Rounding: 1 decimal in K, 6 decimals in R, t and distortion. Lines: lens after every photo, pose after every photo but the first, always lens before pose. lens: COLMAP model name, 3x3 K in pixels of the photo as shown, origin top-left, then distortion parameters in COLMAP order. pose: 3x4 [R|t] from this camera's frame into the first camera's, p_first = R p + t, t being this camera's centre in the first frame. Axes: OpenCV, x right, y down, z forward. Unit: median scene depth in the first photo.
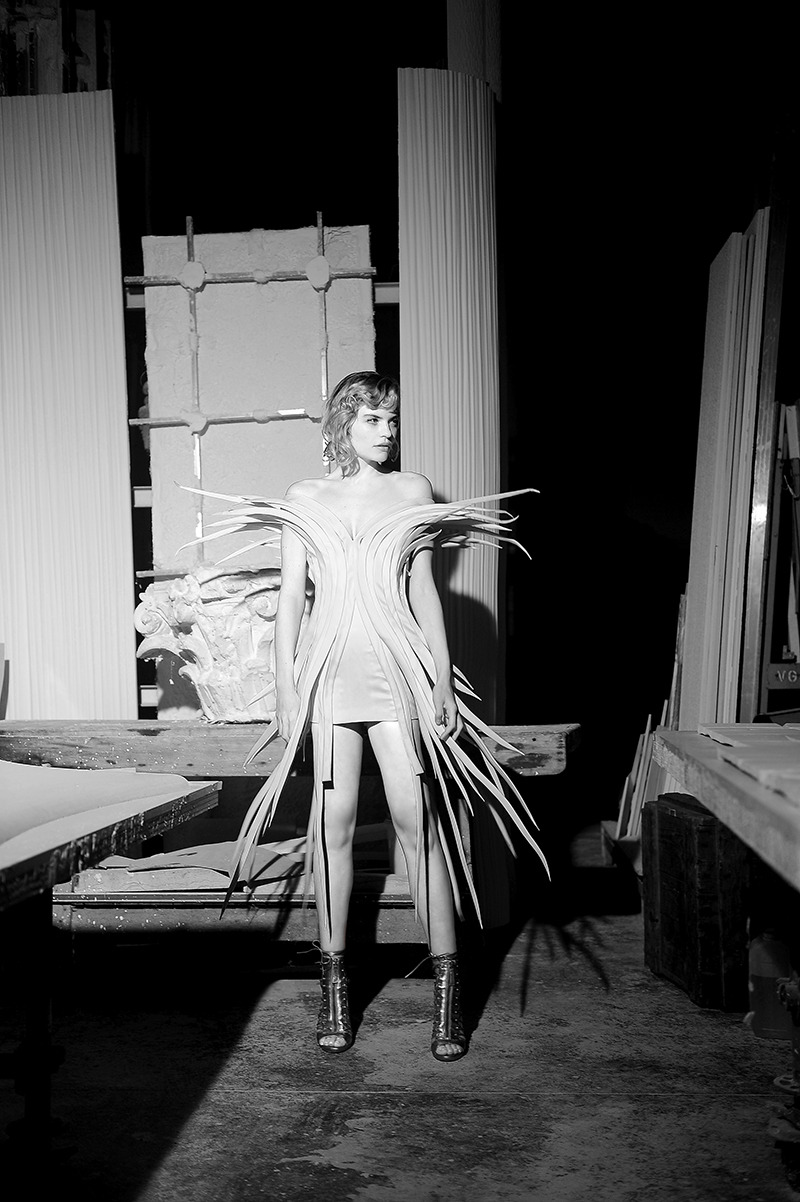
lens RADIAL K [[1418.2, 0, 400.0], [0, 1418.2, 601.0], [0, 0, 1]] dist [0.081336, 0.030195]
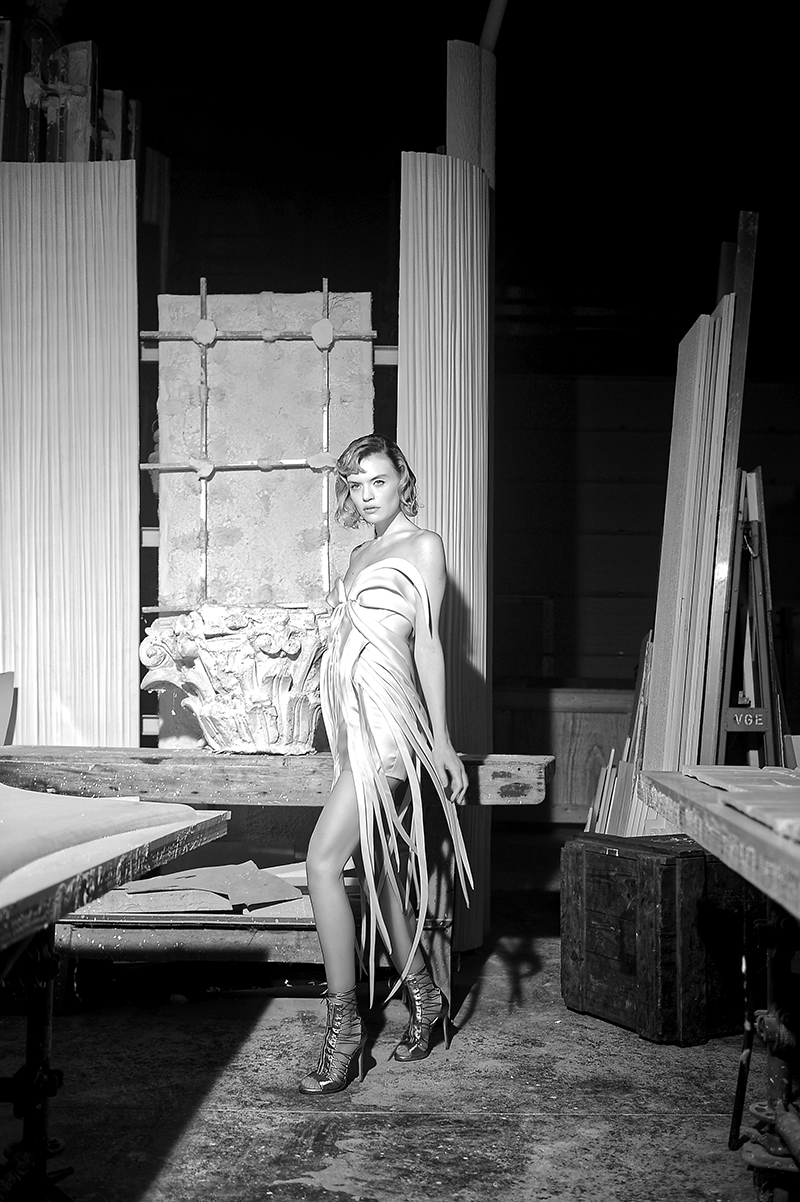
lens RADIAL K [[1267.2, 0, 448.3], [0, 1267.2, 613.5], [0, 0, 1]] dist [0.017547, 0.003570]
pose [[0.997916, 0.027091, 0.058559, -0.013256], [-0.025758, 0.999394, -0.023397, 0.000221], [-0.059157, 0.021840, 0.998010, 0.044681]]
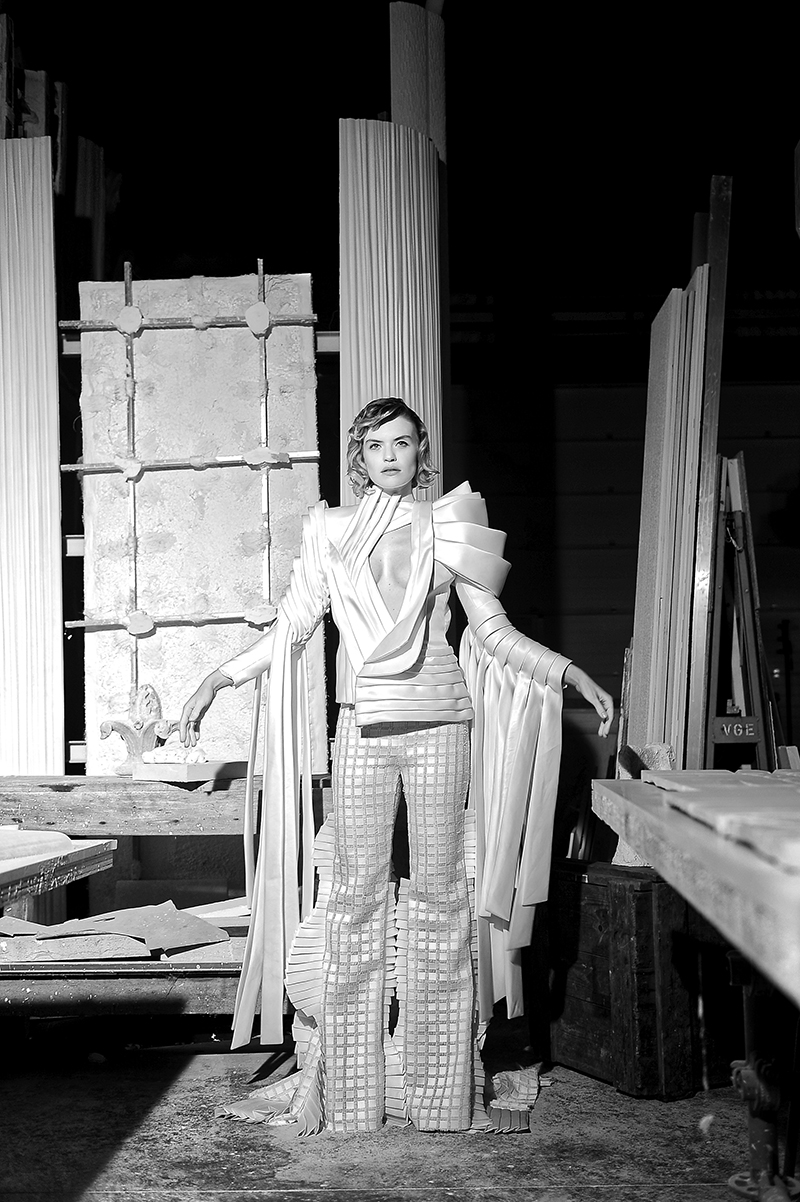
lens RADIAL K [[1288.7, 0, 441.4], [0, 1288.7, 605.7], [0, 0, 1]] dist [0.034919, -0.003102]
pose [[0.998783, 0.003517, 0.049196, 0.026026], [-0.000795, 0.998473, -0.055235, 0.016706], [-0.049315, 0.055129, 0.997261, 0.115689]]
